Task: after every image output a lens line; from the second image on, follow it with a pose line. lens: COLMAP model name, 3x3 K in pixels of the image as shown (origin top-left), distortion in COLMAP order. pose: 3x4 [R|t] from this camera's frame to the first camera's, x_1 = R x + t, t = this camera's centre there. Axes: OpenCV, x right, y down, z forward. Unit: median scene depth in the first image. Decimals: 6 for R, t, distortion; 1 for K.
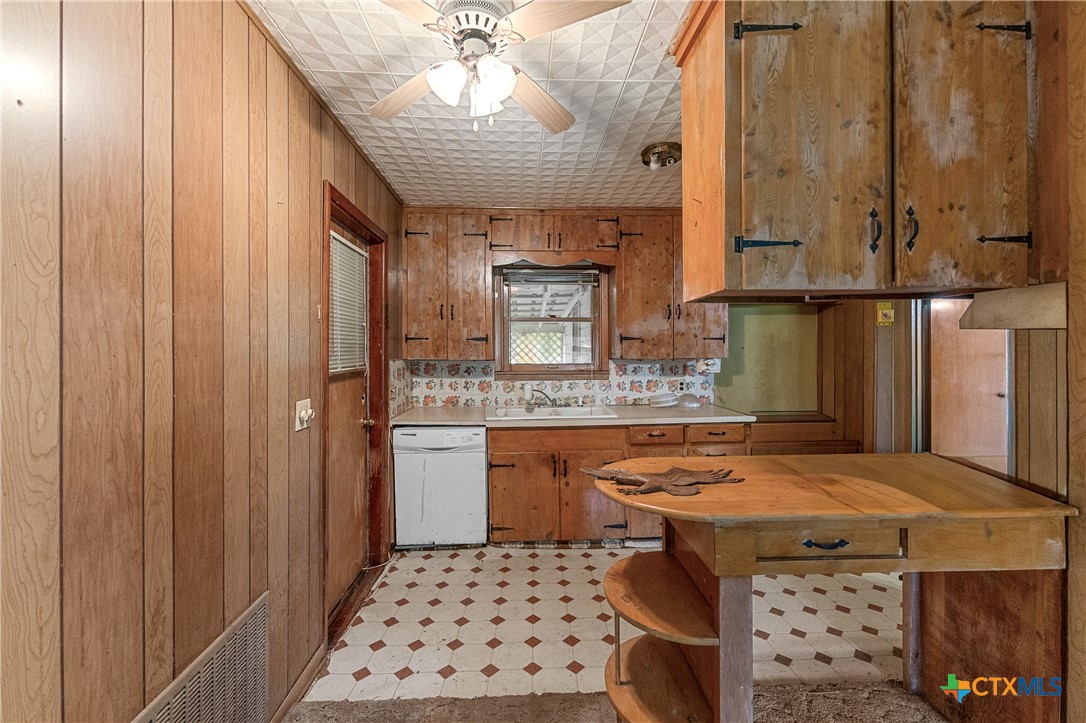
lens RADIAL K [[441.2, 0, 541.7], [0, 441.2, 352.7], [0, 0, 1]] dist [-0.000712, -0.000048]
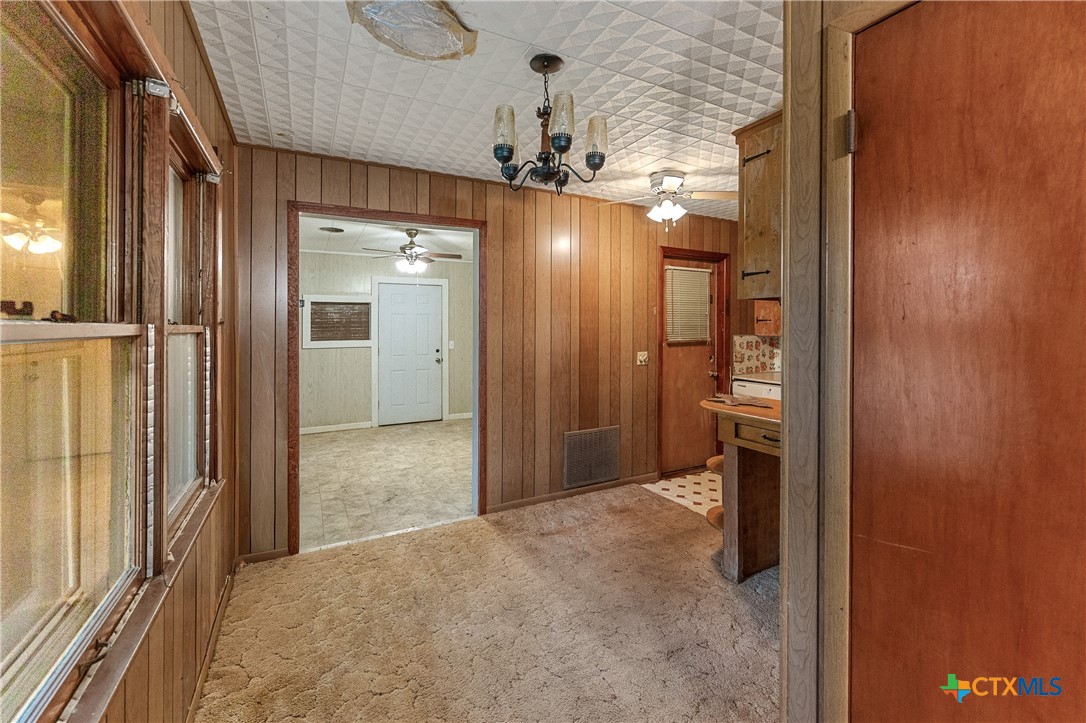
lens RADIAL K [[444.5, 0, 533.6], [0, 444.5, 328.3], [0, 0, 1]] dist [-0.000940, -0.000032]
pose [[0.420897, 0.003321, -0.907102, 1.357812], [-0.004582, 0.999988, 0.001535, -0.012035], [0.907097, 0.003511, 0.420907, -0.469944]]
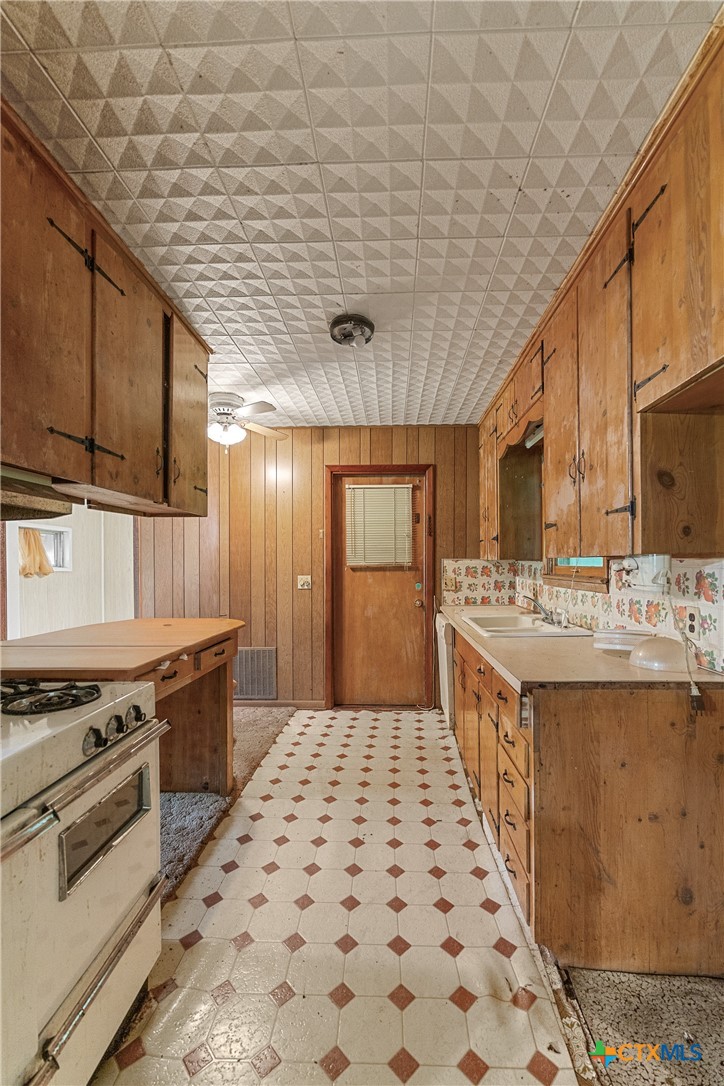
lens RADIAL K [[444.5, 0, 369.5], [0, 444.5, 562.8], [0, 0, 1]] dist [-0.000940, -0.000032]
pose [[-0.087317, 0.006404, -0.996160, 1.748061], [0.000138, 0.999979, 0.006416, 0.033955], [0.996181, 0.000423, -0.087316, 1.637550]]
